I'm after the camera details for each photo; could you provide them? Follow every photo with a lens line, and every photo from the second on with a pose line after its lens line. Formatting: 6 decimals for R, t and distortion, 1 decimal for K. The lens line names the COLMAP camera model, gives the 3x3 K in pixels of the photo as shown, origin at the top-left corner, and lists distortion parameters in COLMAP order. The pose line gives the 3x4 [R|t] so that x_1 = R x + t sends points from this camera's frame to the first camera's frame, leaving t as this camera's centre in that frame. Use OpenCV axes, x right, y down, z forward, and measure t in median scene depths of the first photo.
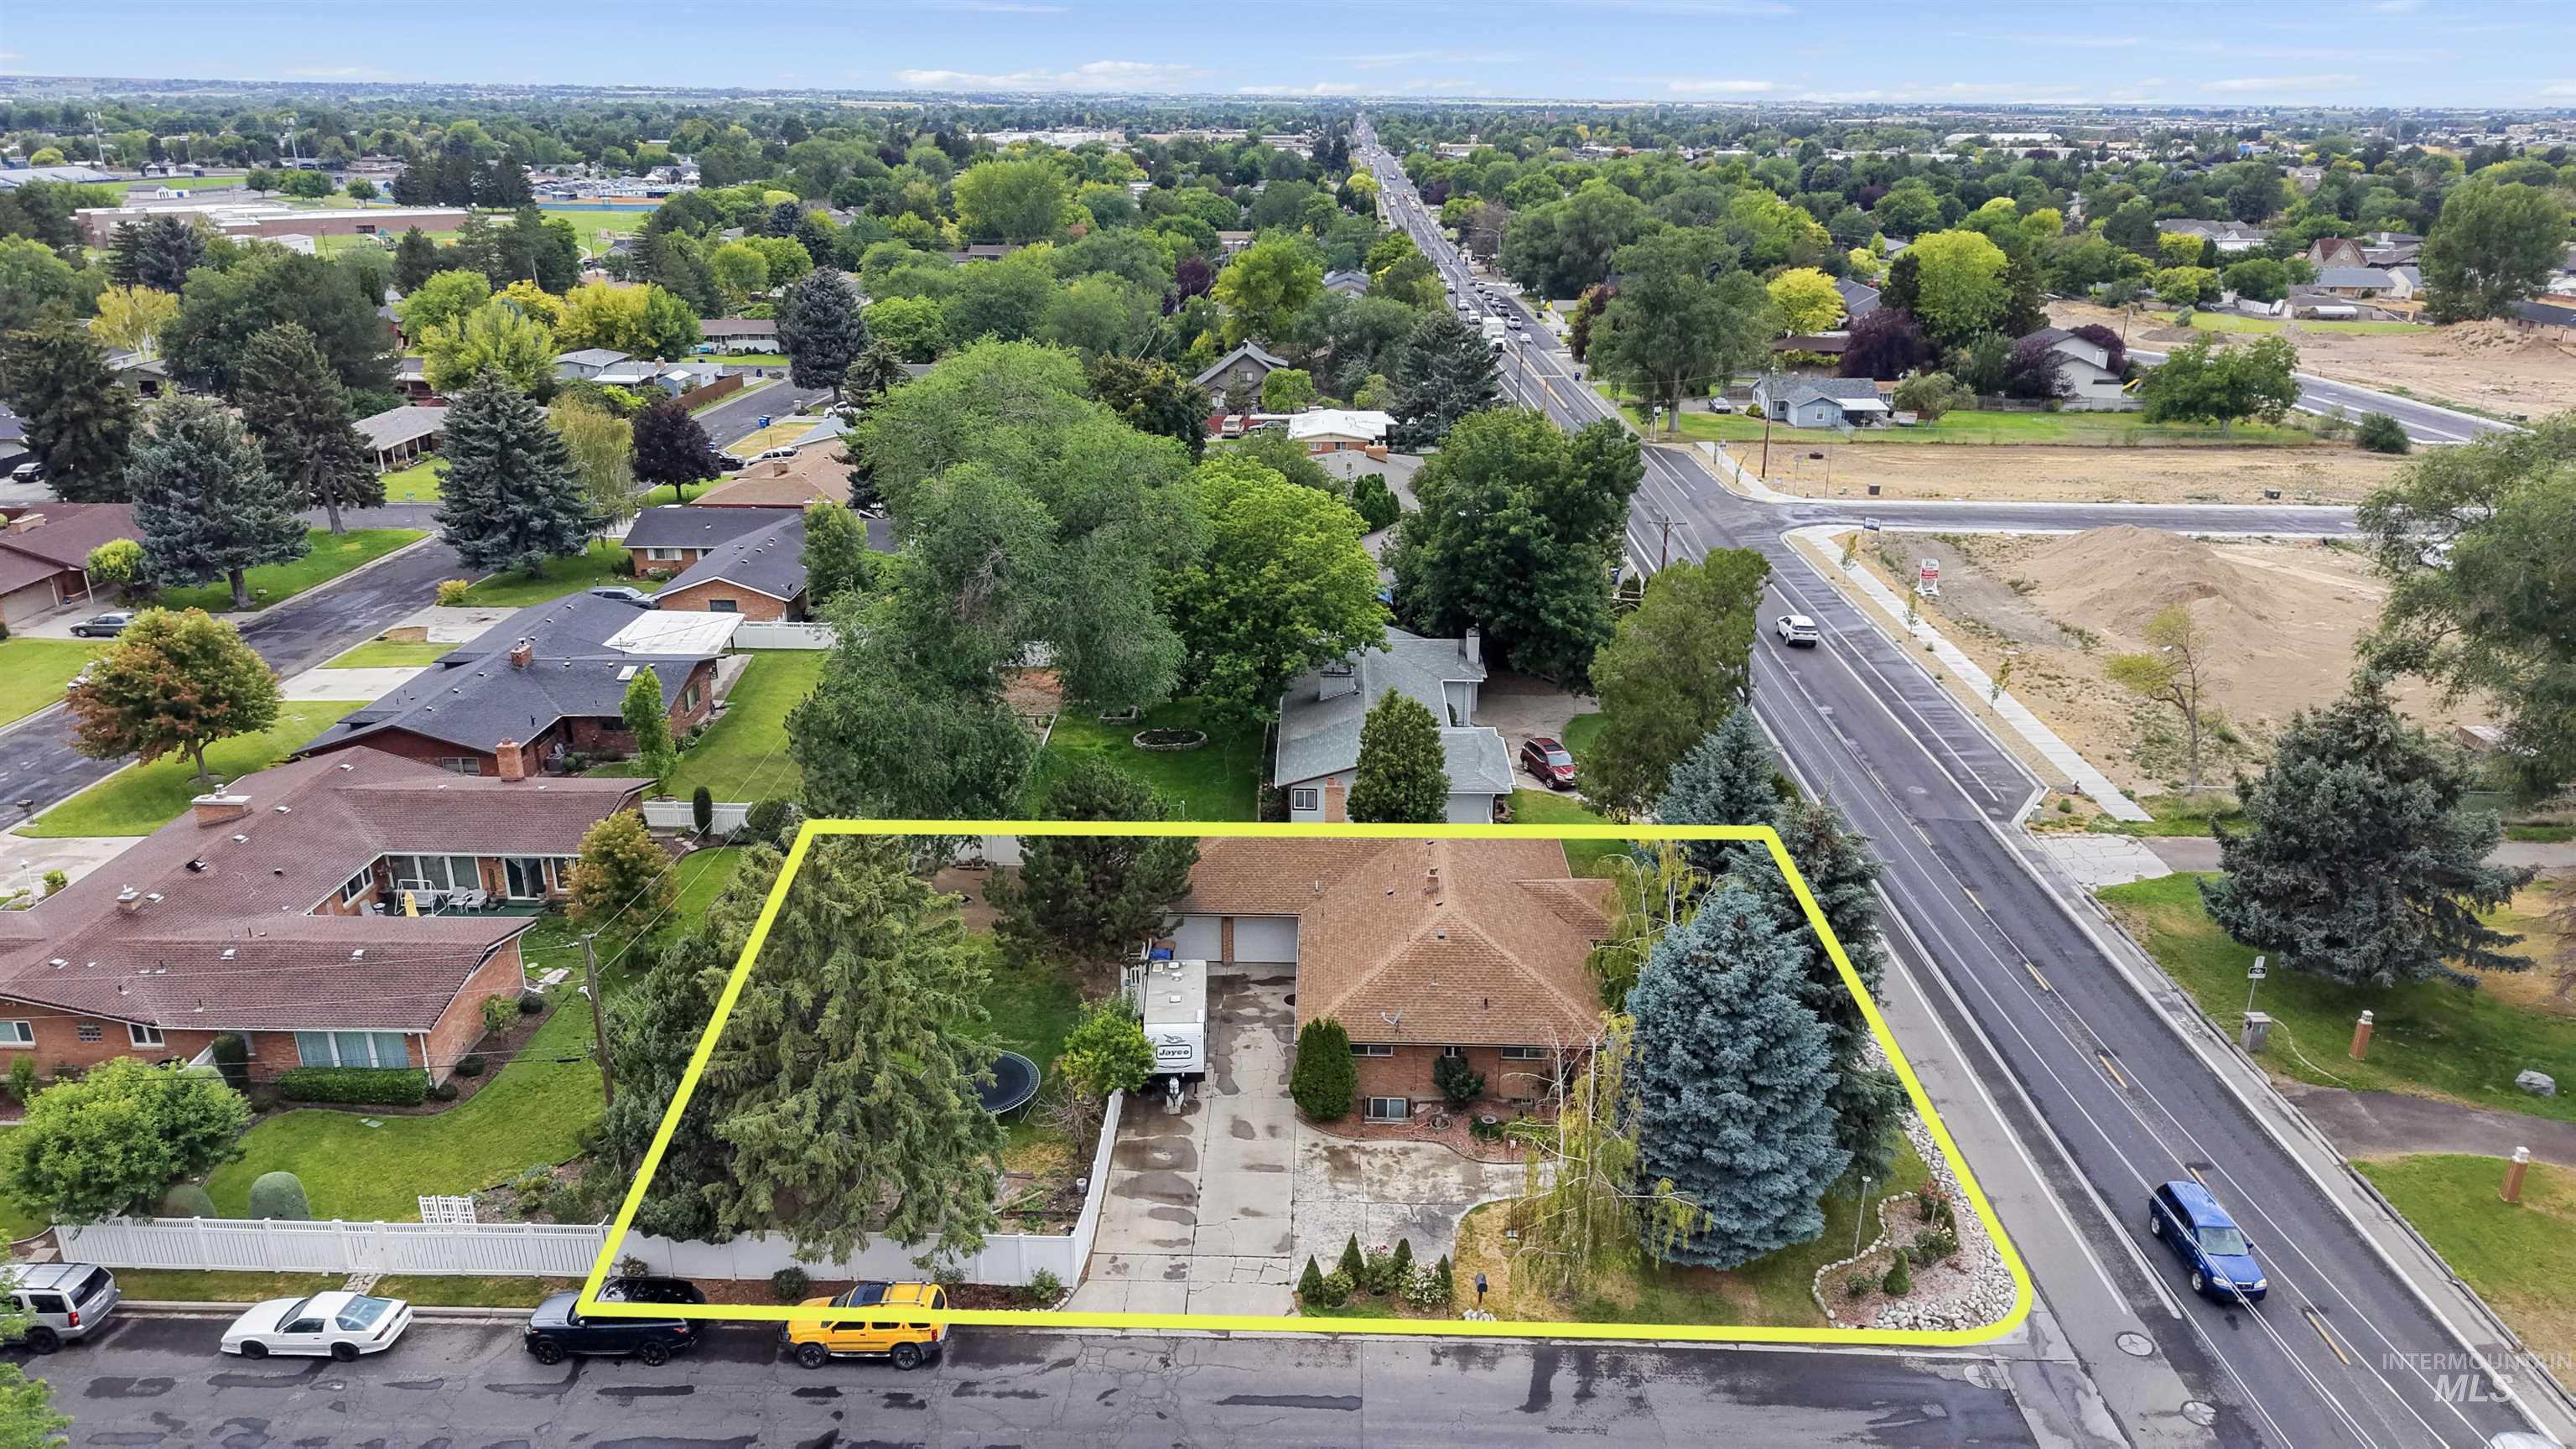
lens RADIAL K [[1724.3, 0, 1285.9], [0, 1724.3, 725.9], [0, 0, 1]] dist [0.020126, -0.020261]
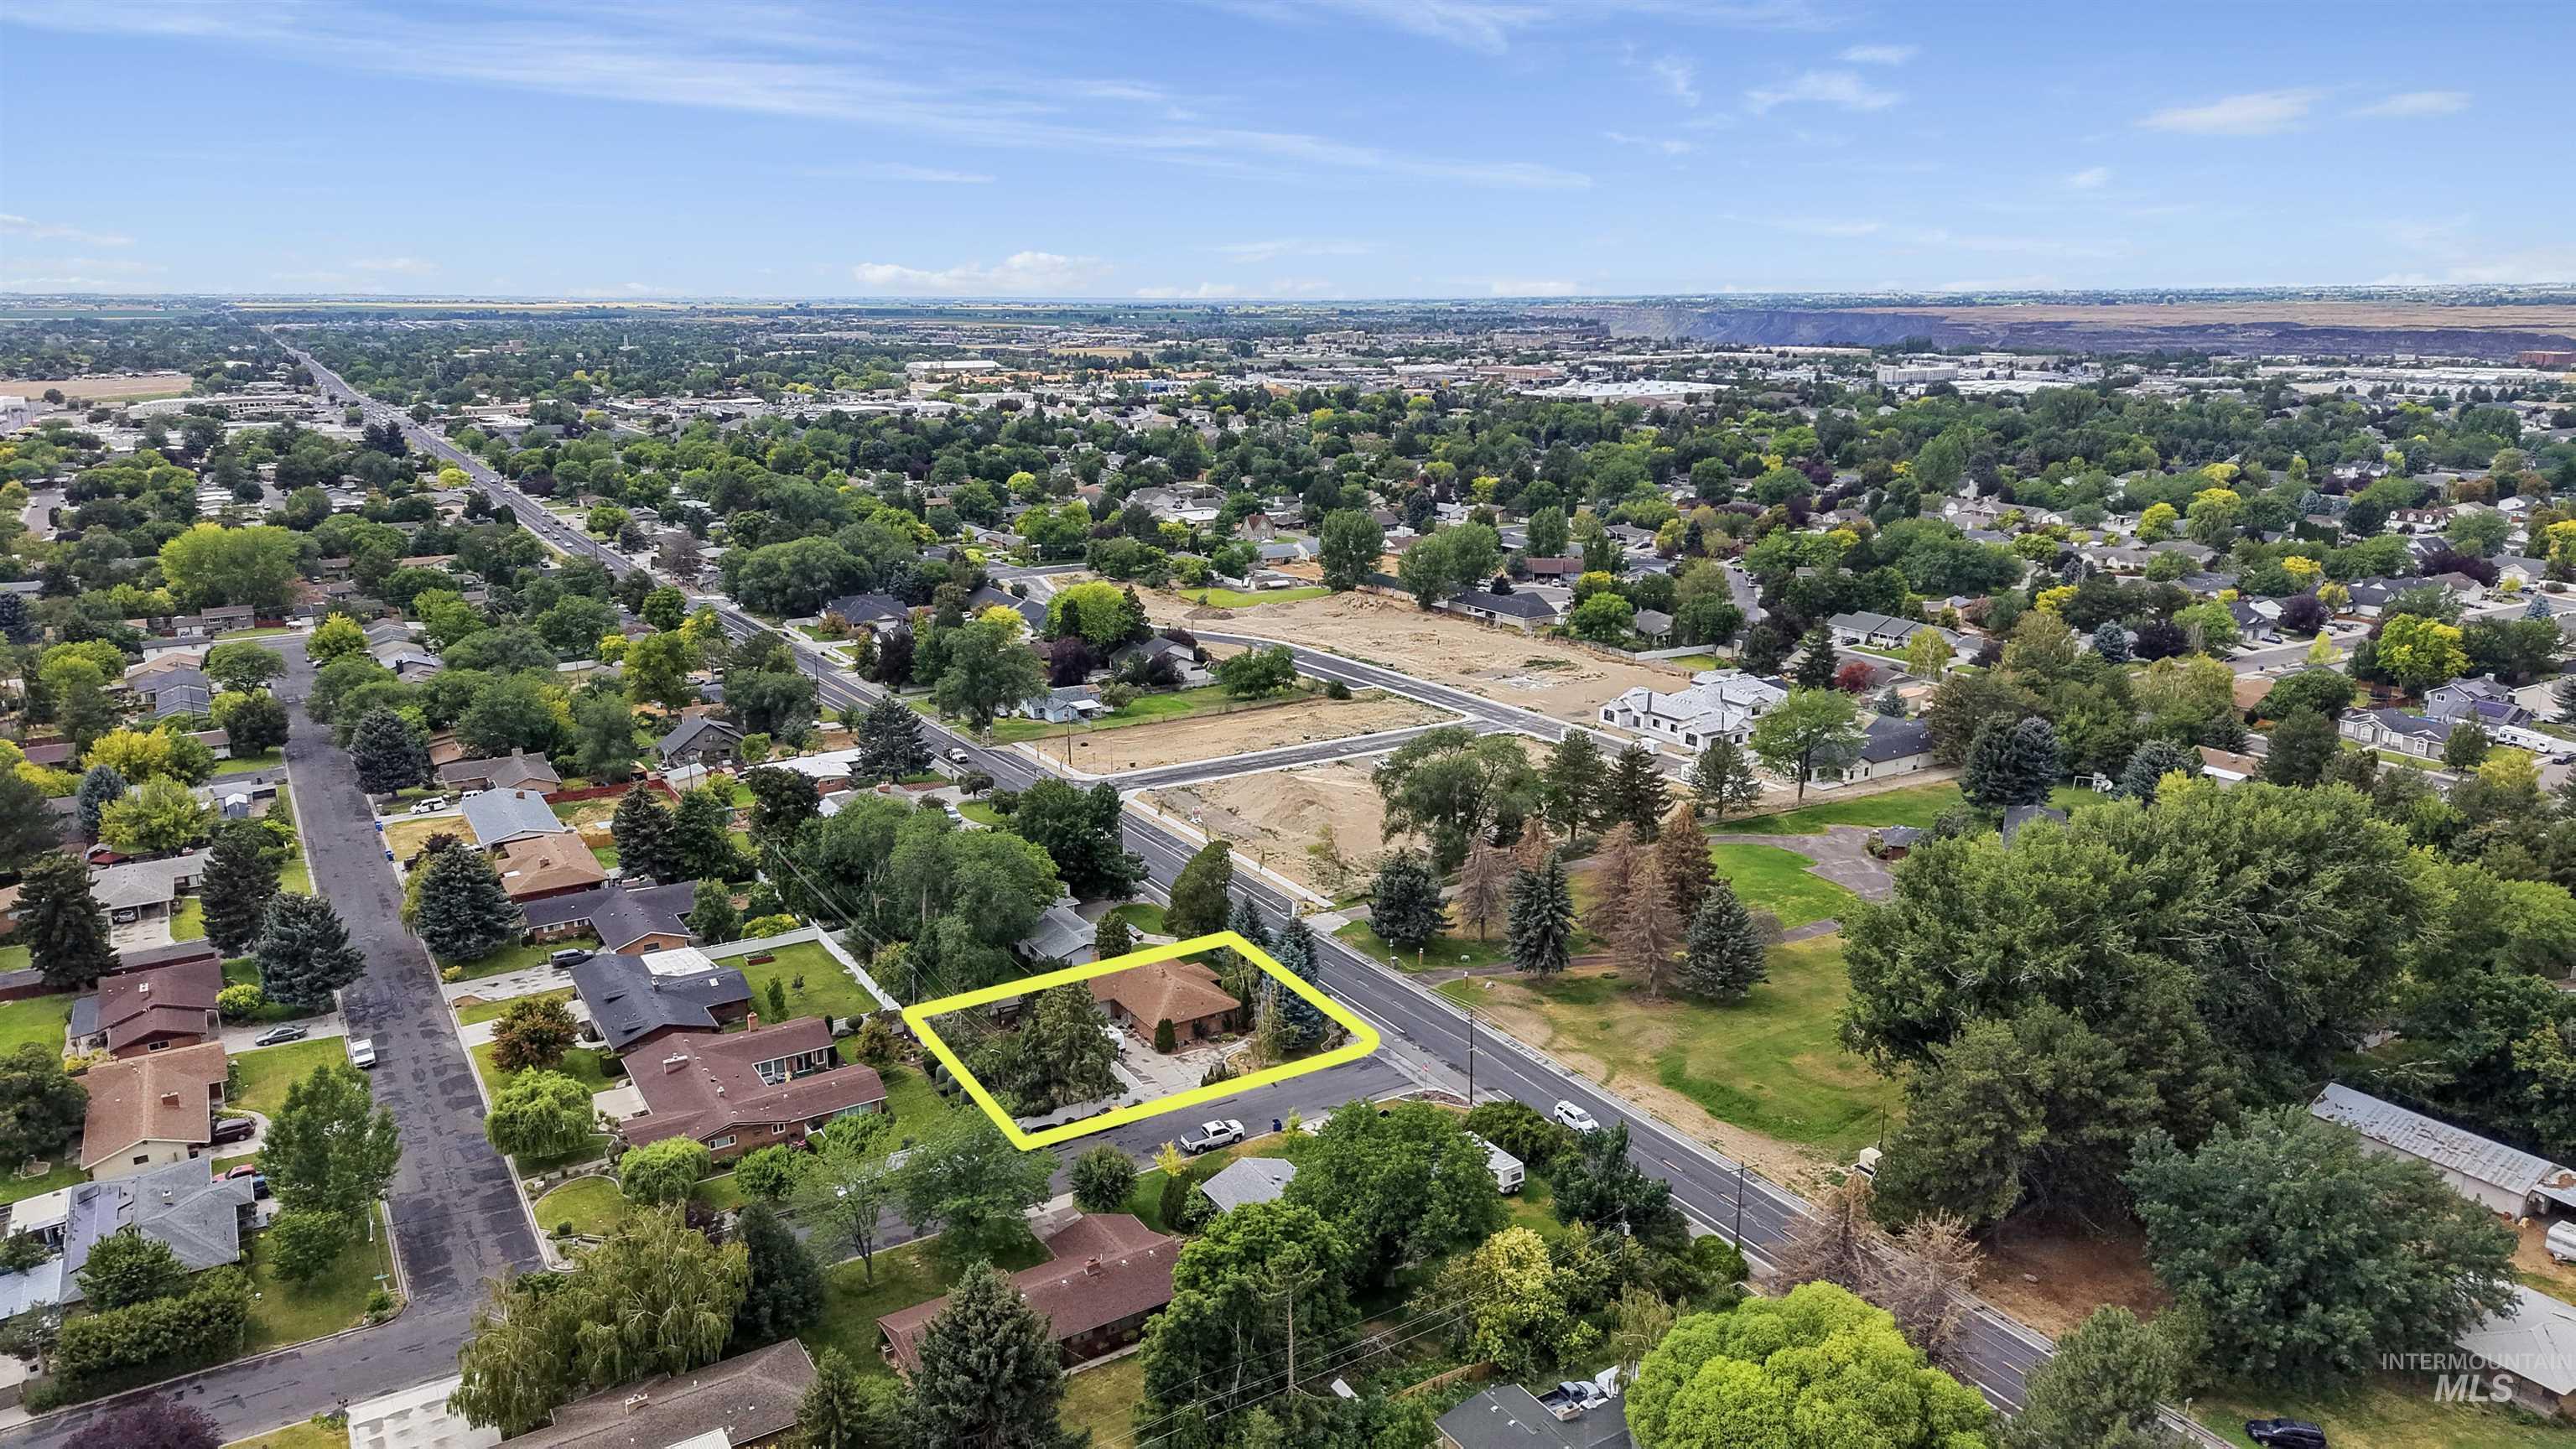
lens RADIAL K [[1724.3, 0, 1280.3], [0, 1724.3, 719.5], [0, 0, 1]] dist [0.020126, -0.020261]
pose [[0.836452, -0.142373, 0.529224, -1.197796], [0.195969, 0.979520, -0.046221, -0.152619], [-0.511805, 0.142373, 0.847222, -1.602011]]
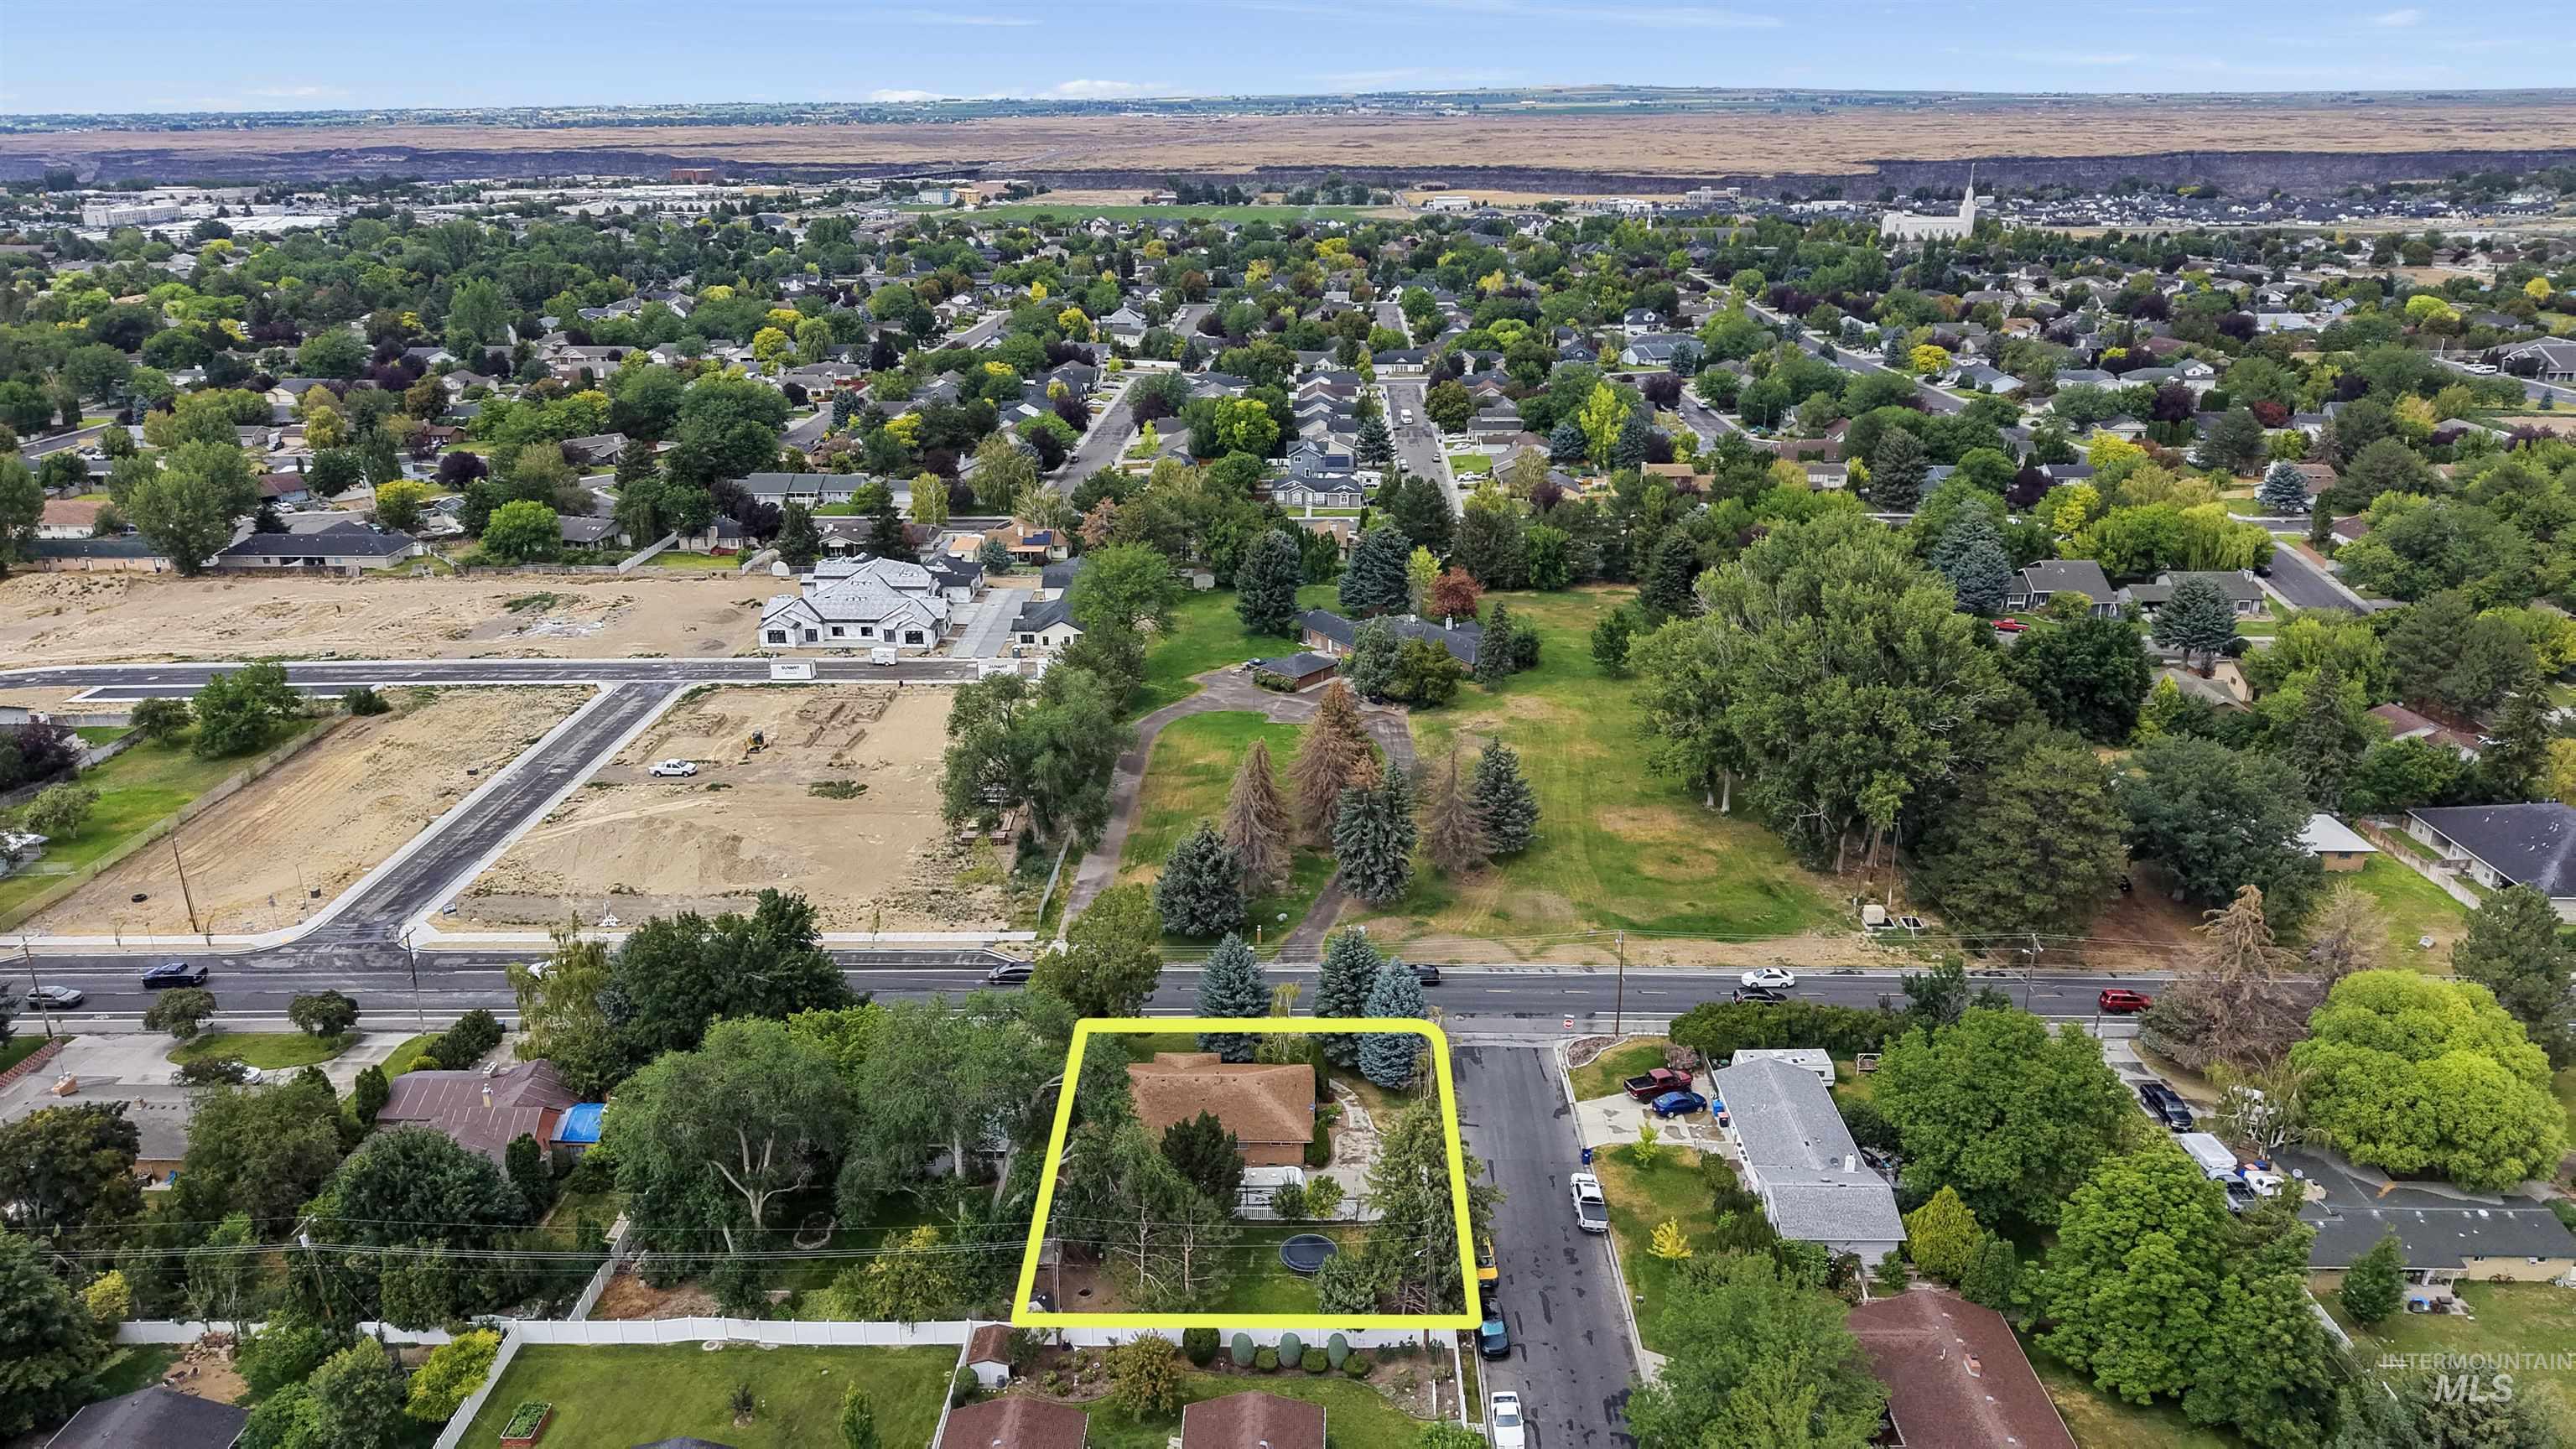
lens RADIAL K [[1724.3, 0, 1294.4], [0, 1724.3, 730.5], [0, 0, 1]] dist [0.020126, -0.020261]
pose [[-0.026250, -0.344534, 0.938407, -1.674089], [0.340165, 0.879632, 0.332470, -0.912642], [-0.939999, 0.327940, 0.094108, 0.559366]]
